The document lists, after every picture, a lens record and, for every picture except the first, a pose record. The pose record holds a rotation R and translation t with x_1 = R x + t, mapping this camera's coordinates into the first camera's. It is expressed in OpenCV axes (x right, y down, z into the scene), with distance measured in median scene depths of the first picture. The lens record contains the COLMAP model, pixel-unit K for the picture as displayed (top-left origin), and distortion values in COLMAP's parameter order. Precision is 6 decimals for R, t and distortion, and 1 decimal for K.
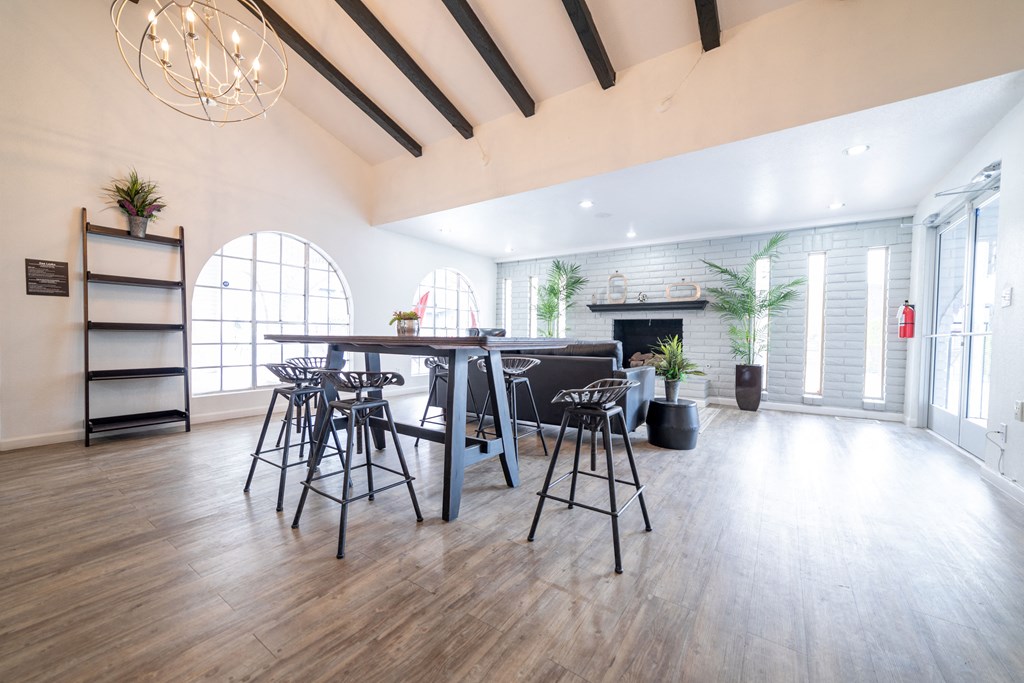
lens RADIAL K [[398.8, 0, 515.7], [0, 398.8, 342.4], [0, 0, 1]] dist [0.001622, 0.000657]
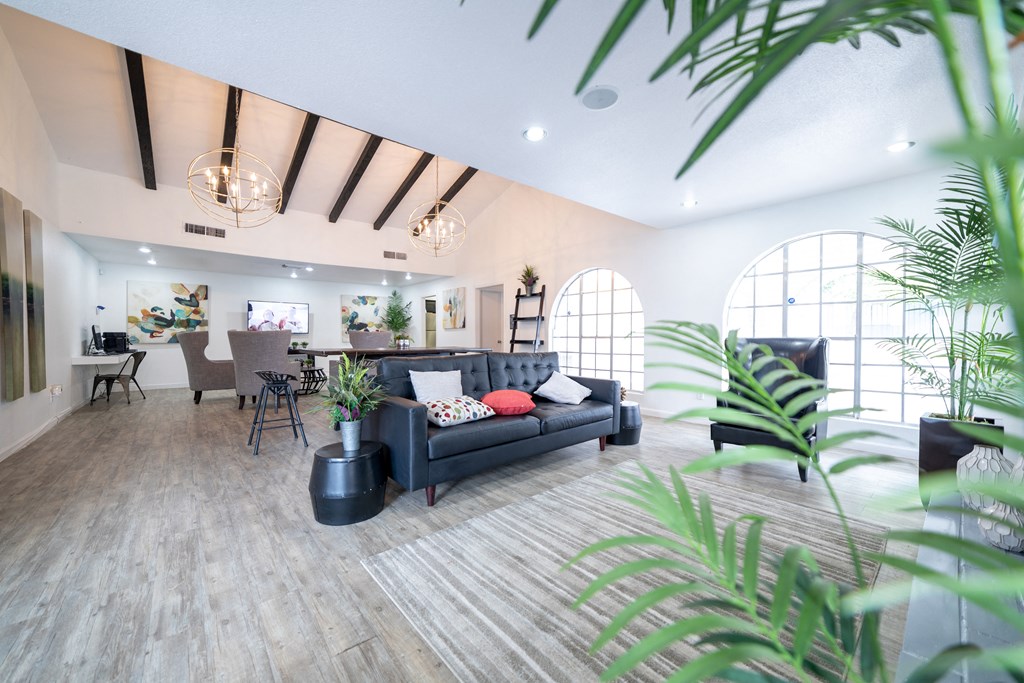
lens RADIAL K [[398.8, 0, 508.7], [0, 398.8, 340.8], [0, 0, 1]] dist [0.001622, 0.000657]
pose [[-0.282587, -0.007829, -0.959210, 0.632895], [-0.029521, 0.999564, 0.000538, -0.026418], [0.958787, 0.028469, -0.282695, 0.943999]]
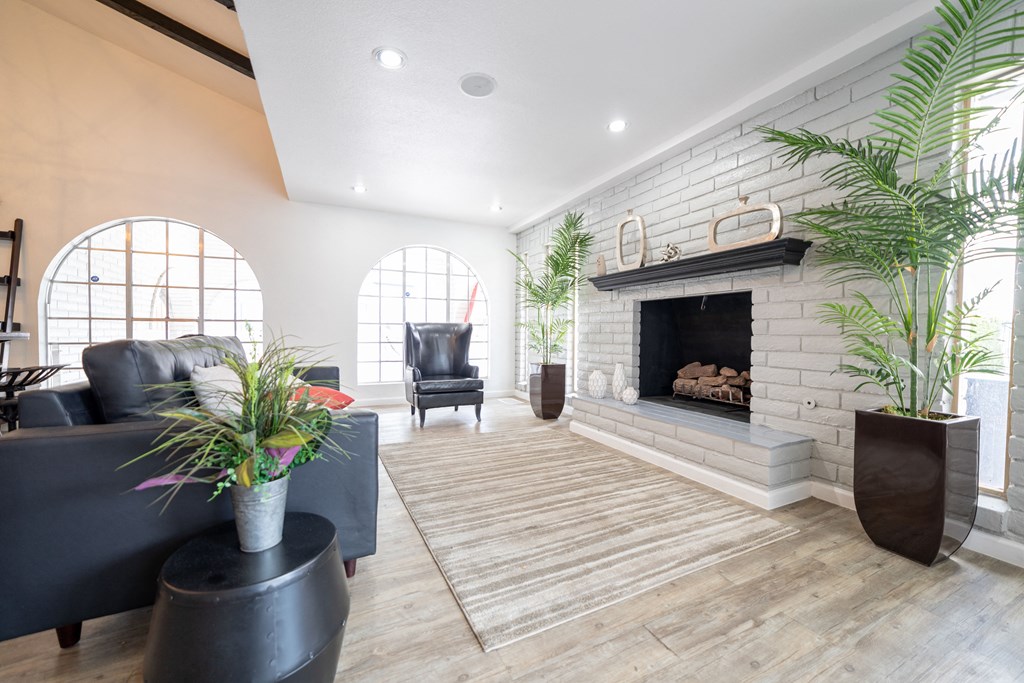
lens RADIAL K [[398.8, 0, 510.9], [0, 398.8, 343.0], [0, 0, 1]] dist [0.001622, 0.000657]
pose [[0.863046, 0.001023, -0.505125, 0.452955], [-0.005356, 0.999960, -0.007125, 0.003554], [0.505097, 0.008855, 0.863017, 0.534523]]
